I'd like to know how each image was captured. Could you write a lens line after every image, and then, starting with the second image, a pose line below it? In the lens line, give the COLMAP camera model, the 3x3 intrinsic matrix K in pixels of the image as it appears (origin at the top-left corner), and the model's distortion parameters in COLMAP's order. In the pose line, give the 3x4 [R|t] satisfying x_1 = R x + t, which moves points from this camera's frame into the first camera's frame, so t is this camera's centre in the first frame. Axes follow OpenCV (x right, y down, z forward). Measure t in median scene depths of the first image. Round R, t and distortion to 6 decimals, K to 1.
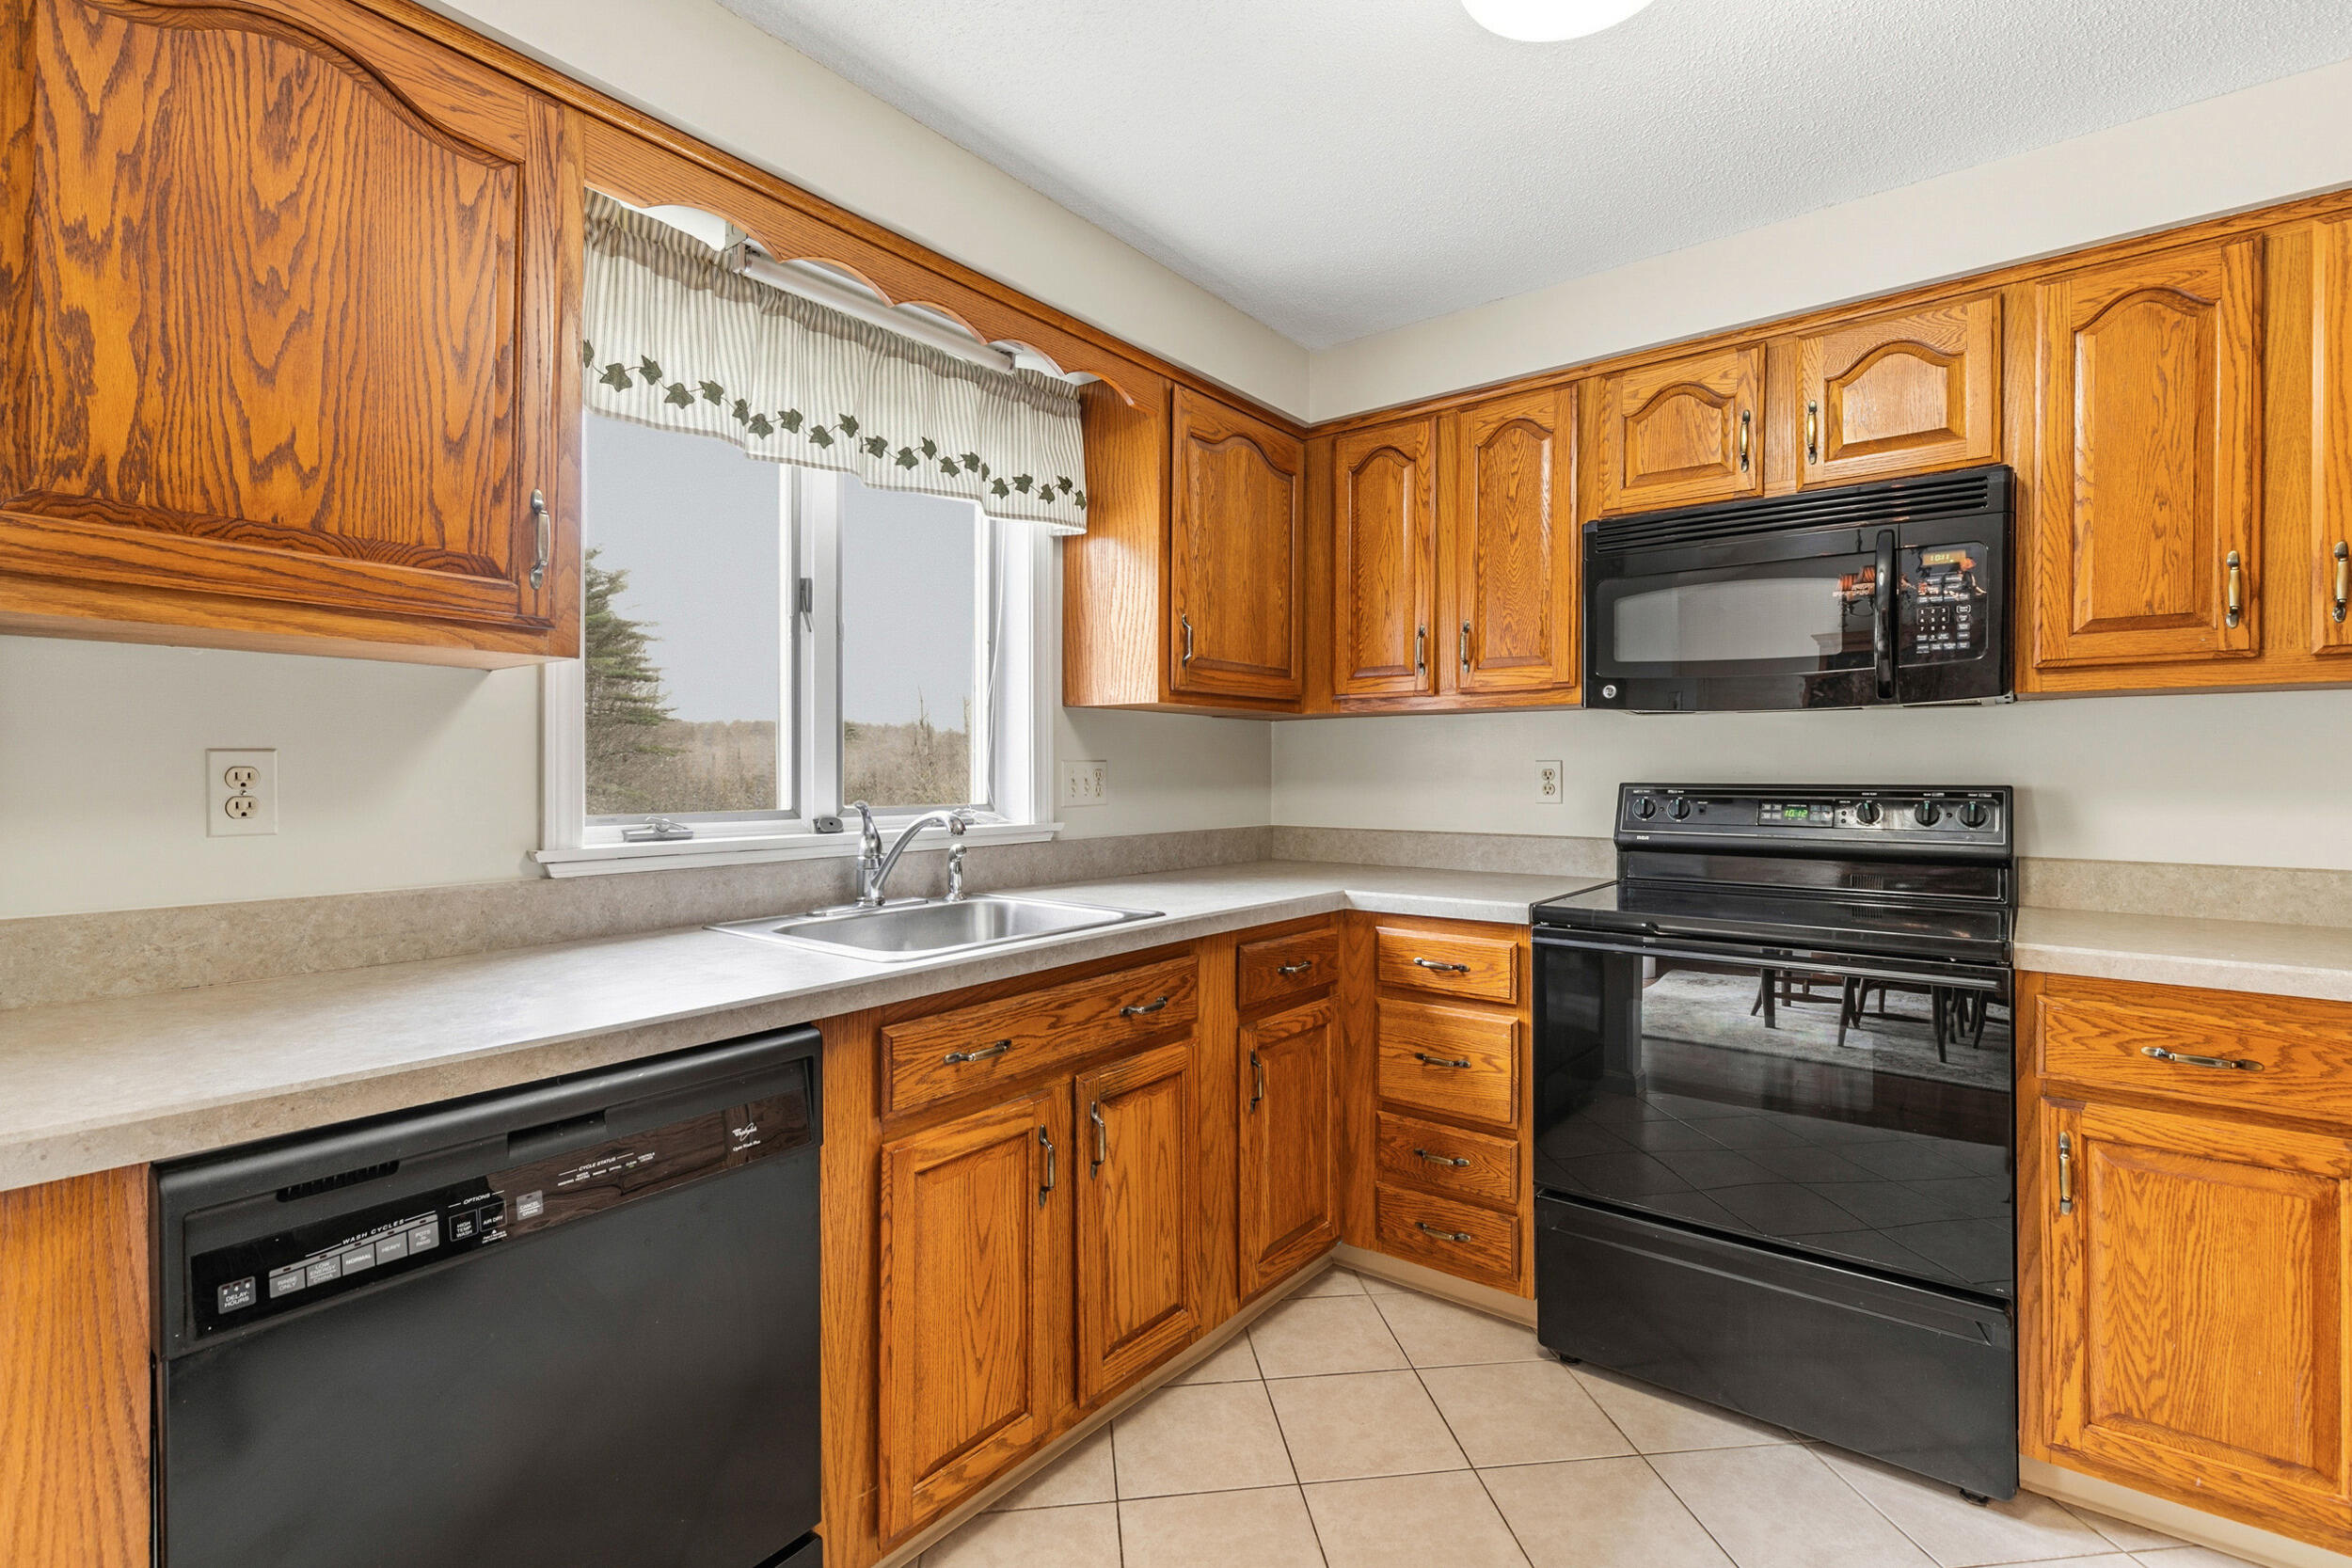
lens RADIAL K [[1061.2, 0, 1176.2], [0, 1061.2, 771.6], [0, 0, 1]] dist [-0.001826, -0.000344]
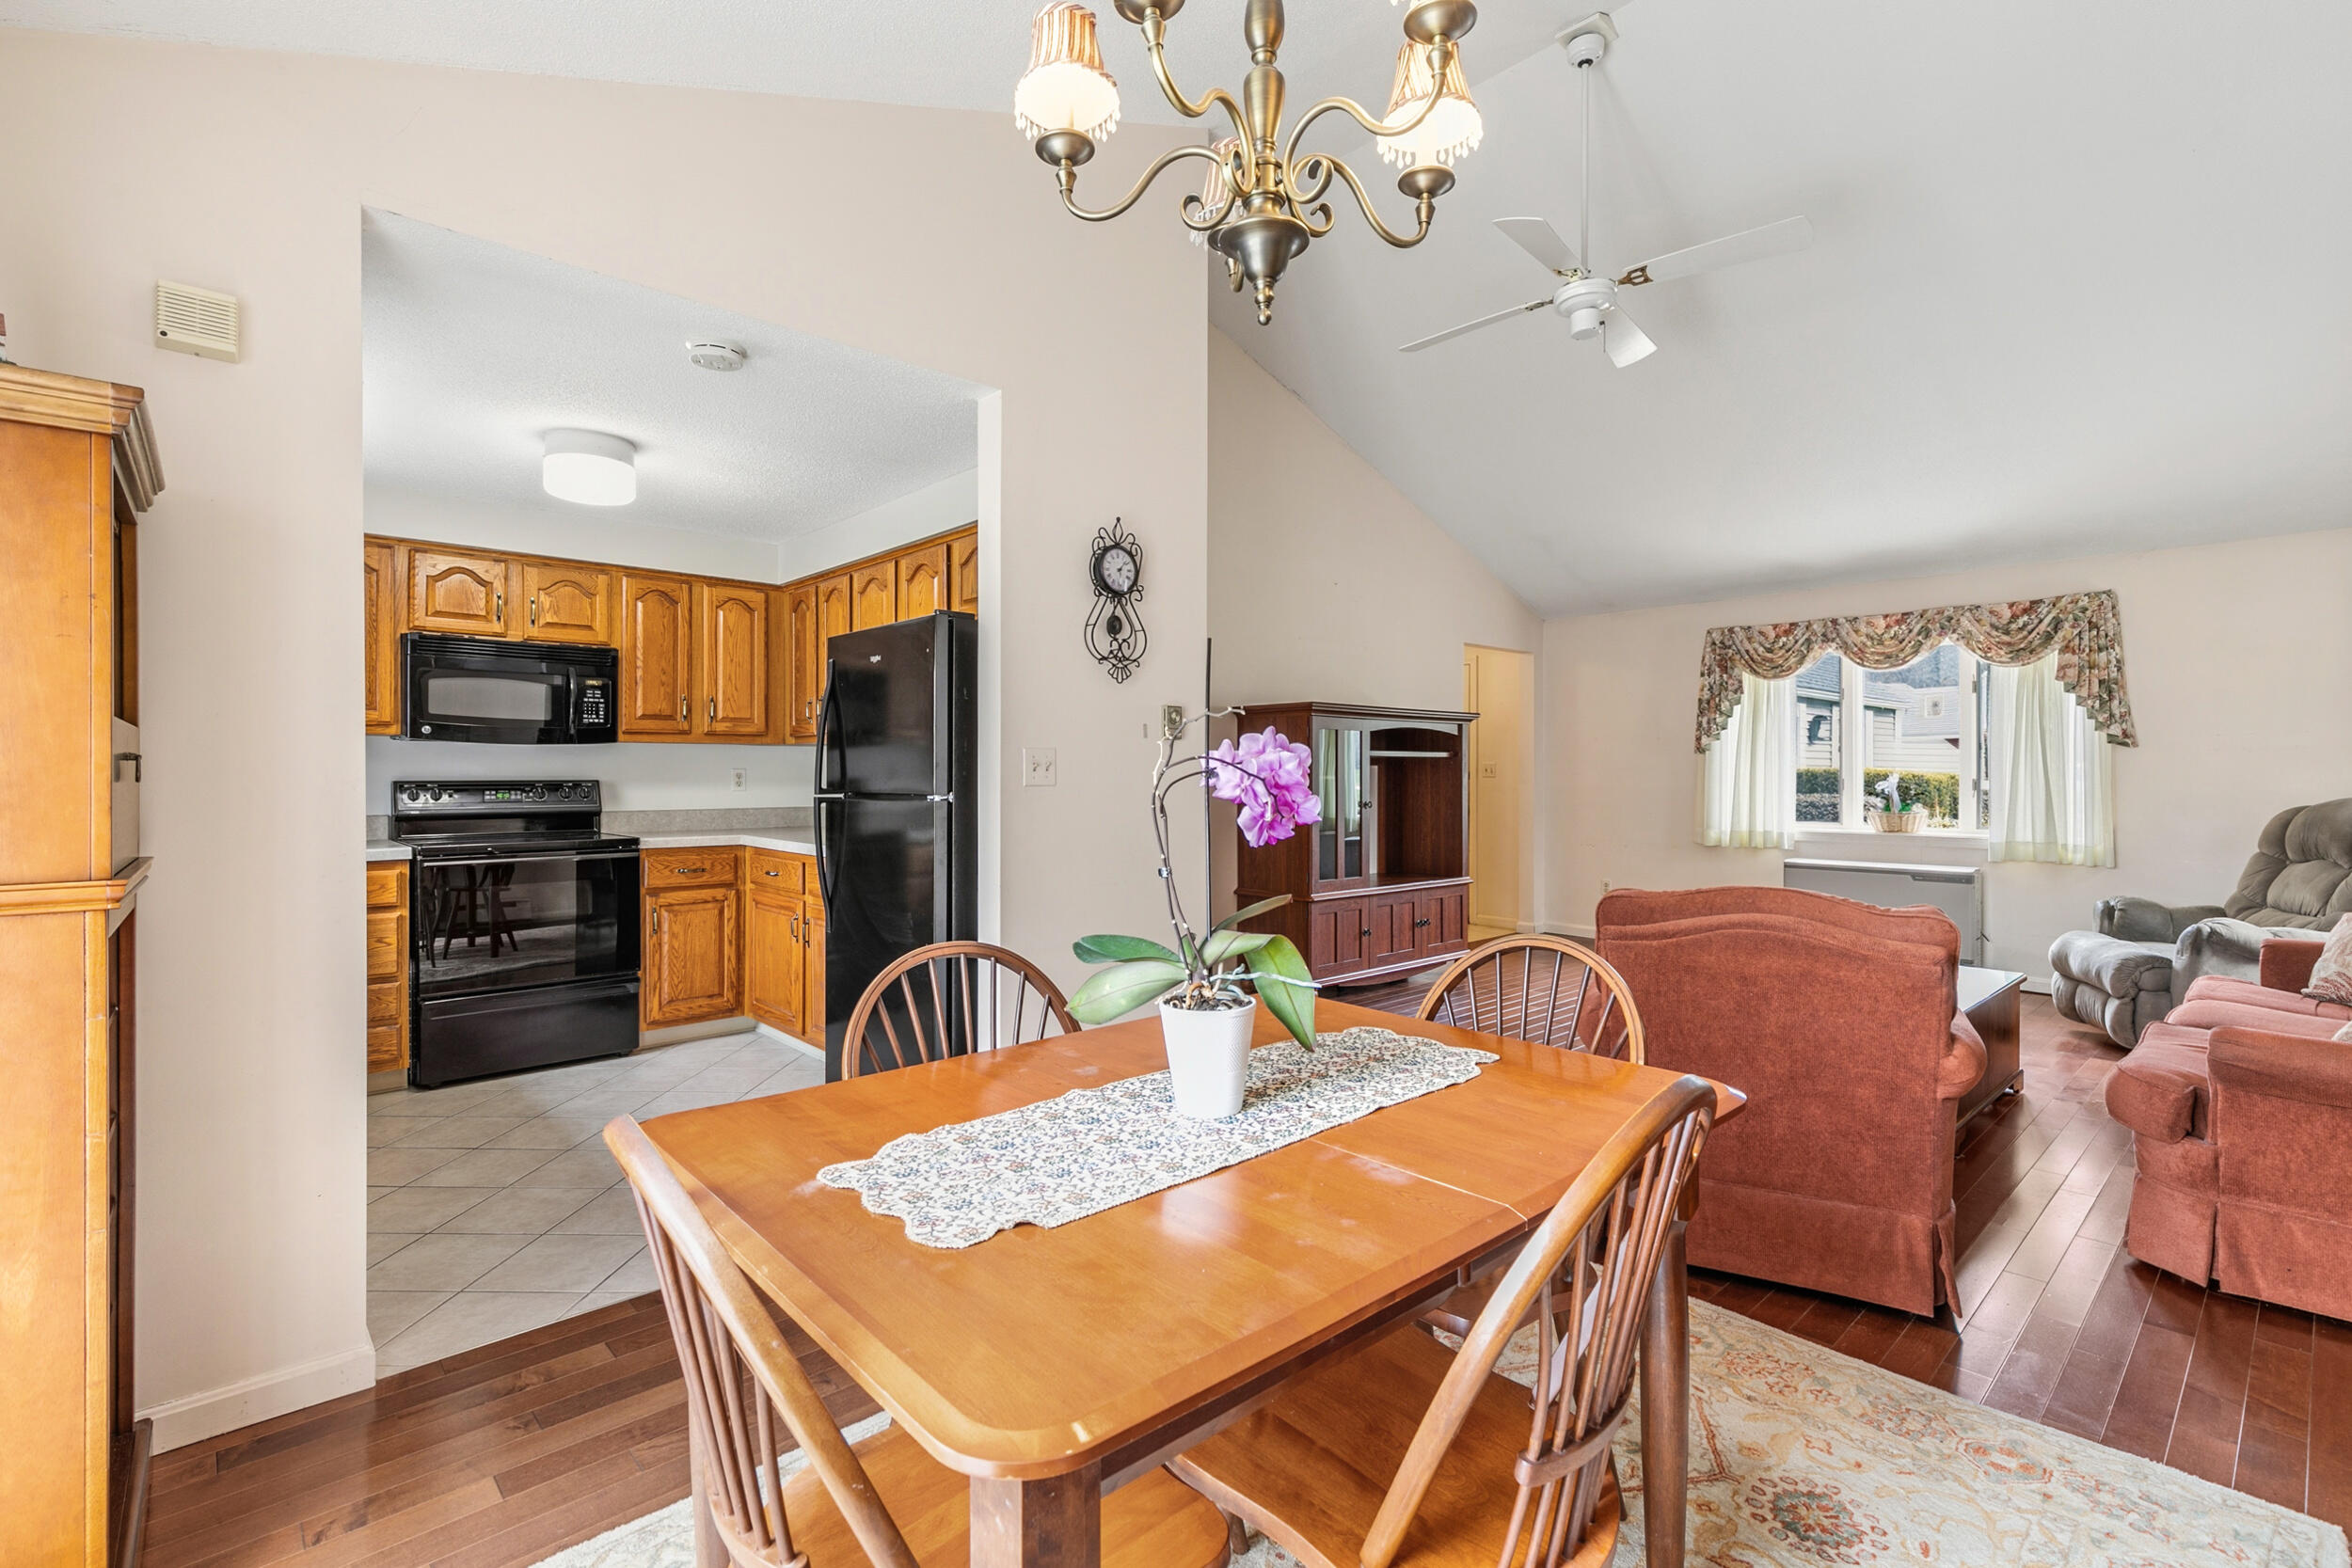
lens RADIAL K [[1061.2, 0, 1174.2], [0, 1061.2, 771.2], [0, 0, 1]] dist [-0.001826, -0.000344]
pose [[0.159342, -0.002487, 0.987220, -1.383507], [-0.000591, 0.999996, 0.002614, -0.013401], [-0.987223, -0.001000, 0.159340, -0.640001]]
